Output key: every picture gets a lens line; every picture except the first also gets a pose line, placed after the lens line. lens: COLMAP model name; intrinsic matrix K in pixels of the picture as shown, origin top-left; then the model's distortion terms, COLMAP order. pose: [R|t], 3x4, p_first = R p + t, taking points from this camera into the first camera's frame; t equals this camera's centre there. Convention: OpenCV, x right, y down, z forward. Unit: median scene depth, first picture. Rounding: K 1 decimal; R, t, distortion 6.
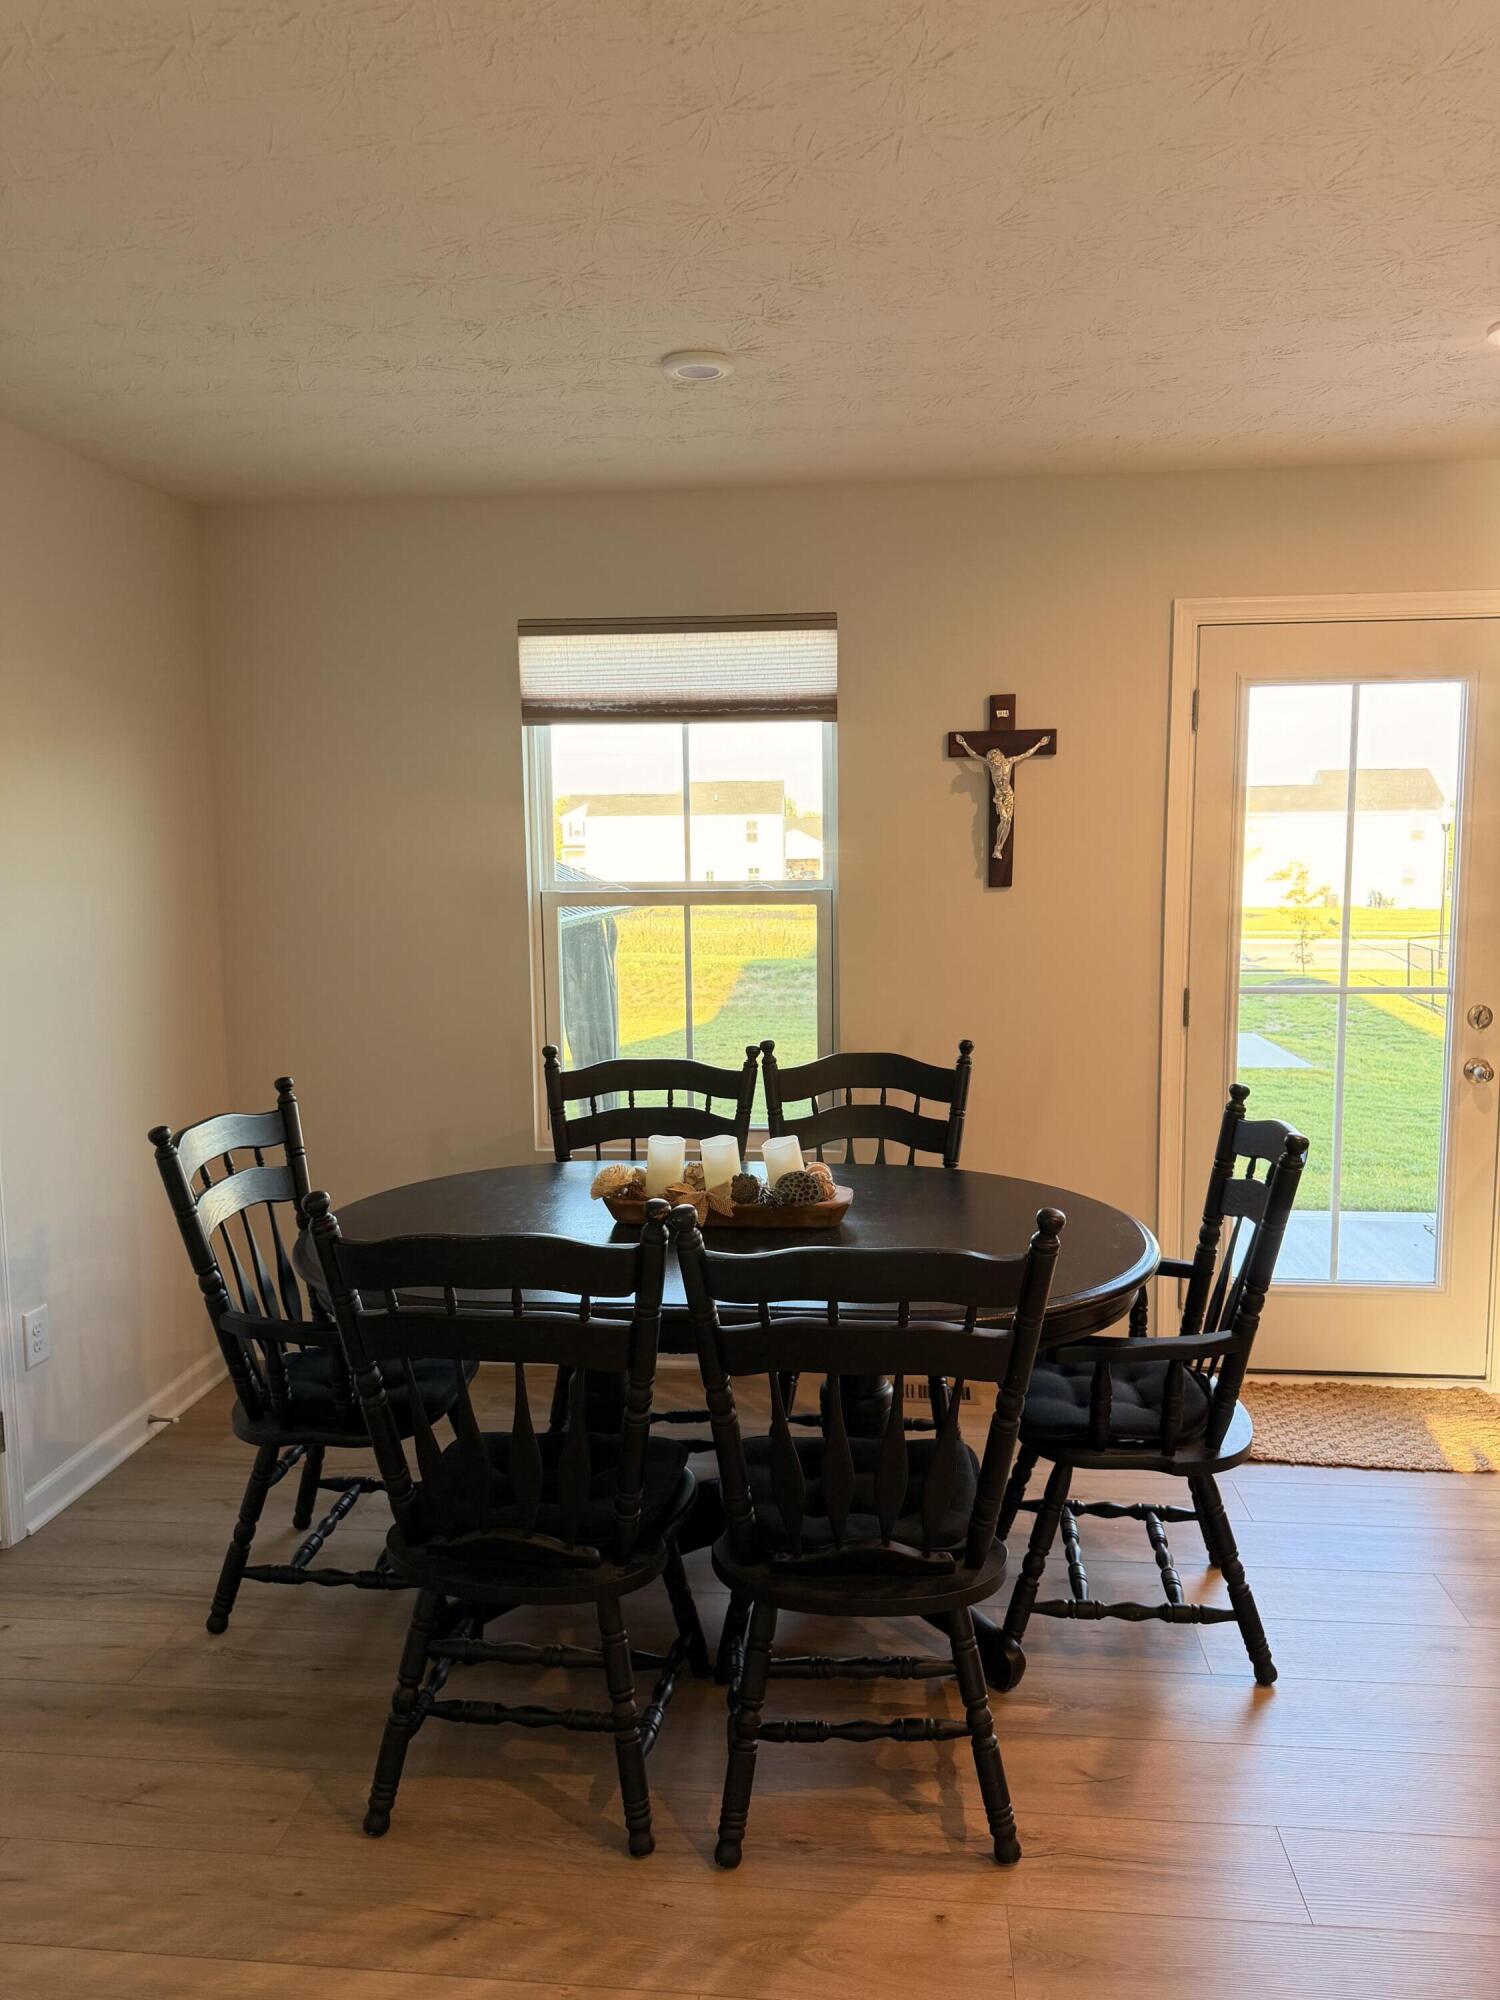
lens RADIAL K [[1379.8, 0, 700.9], [0, 1379.8, 1034.5], [0, 0, 1]] dist [0.097841, -0.166546]
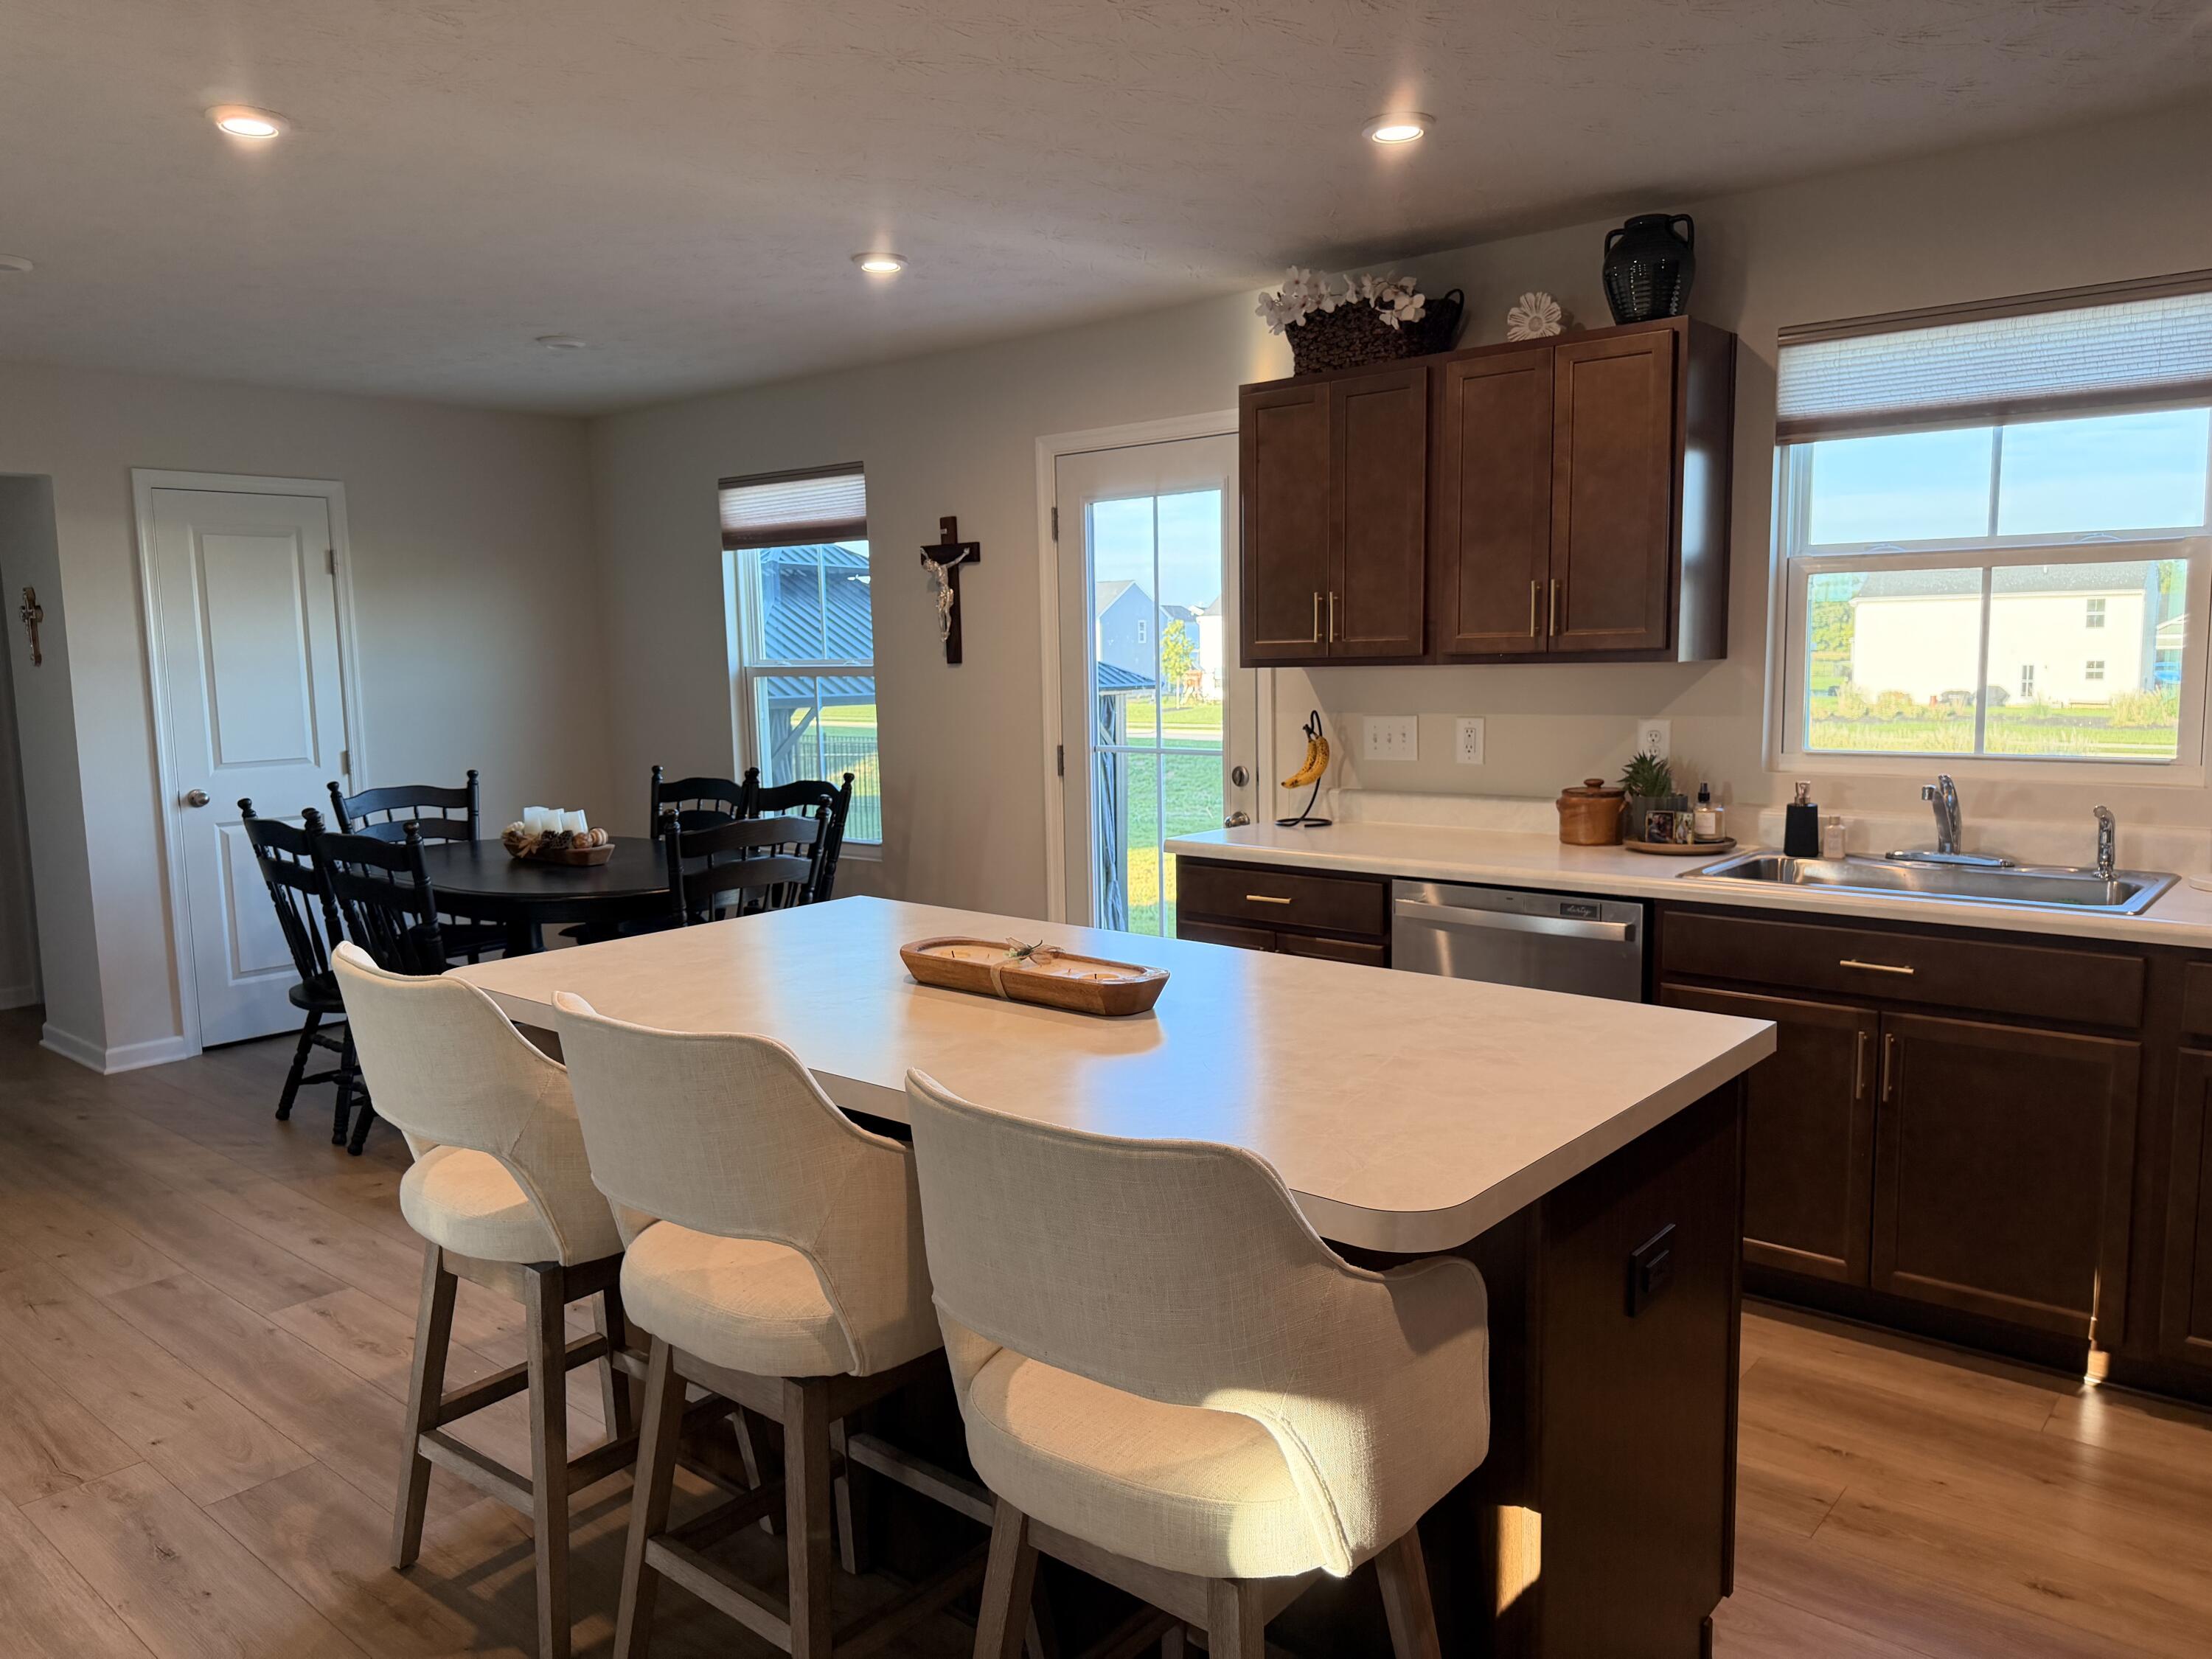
lens RADIAL K [[1526.1, 0, 1108.1], [0, 1526.1, 860.3], [0, 0, 1]] dist [0.097841, -0.166546]
pose [[0.820880, 0.075452, -0.566095, 1.183396], [-0.053912, 0.997046, 0.054714, -0.006685], [0.568551, -0.014395, 0.822522, -0.116762]]
